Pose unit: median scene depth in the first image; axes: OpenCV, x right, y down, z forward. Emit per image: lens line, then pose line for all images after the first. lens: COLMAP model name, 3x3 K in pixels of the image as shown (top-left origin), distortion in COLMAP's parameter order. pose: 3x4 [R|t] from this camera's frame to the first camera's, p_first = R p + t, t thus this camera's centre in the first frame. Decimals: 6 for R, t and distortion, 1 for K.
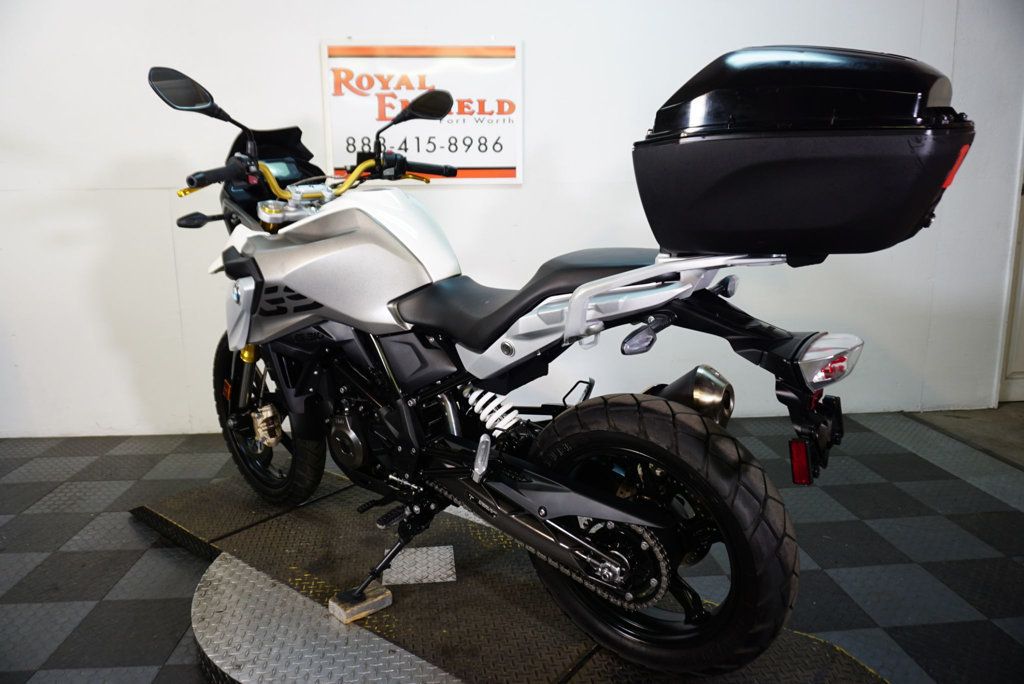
lens RADIAL K [[684.7, 0, 510.8], [0, 684.7, 344.8], [0, 0, 1]] dist [-0.056211, 0.022757]
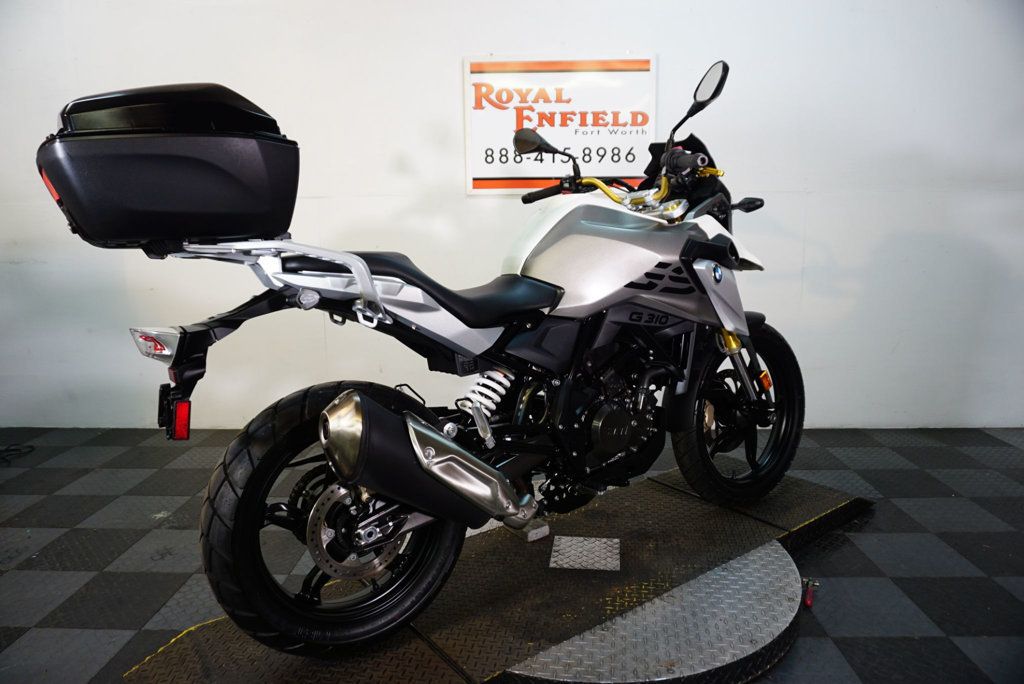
lens RADIAL K [[684.7, 0, 508.3], [0, 684.7, 346.0], [0, 0, 1]] dist [-0.056211, 0.022757]
pose [[0.994548, 0.016112, -0.103031, -0.097799], [-0.018182, 0.999651, -0.019181, 0.017948], [0.102686, 0.020950, 0.994493, -0.034729]]
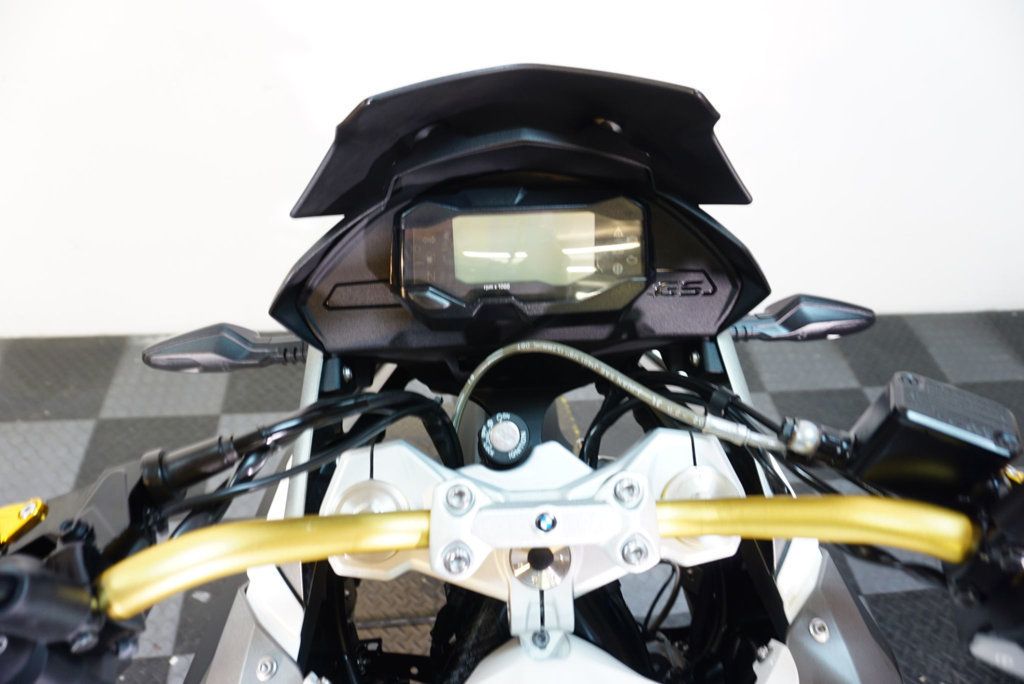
lens RADIAL K [[684.7, 0, 507.9], [0, 684.7, 341.1], [0, 0, 1]] dist [-0.056211, 0.022757]
pose [[0.994618, 0.031379, 0.098741, -0.129309], [-0.083133, 0.810474, 0.579845, -0.246131], [-0.061832, -0.584933, 0.808721, 0.579300]]
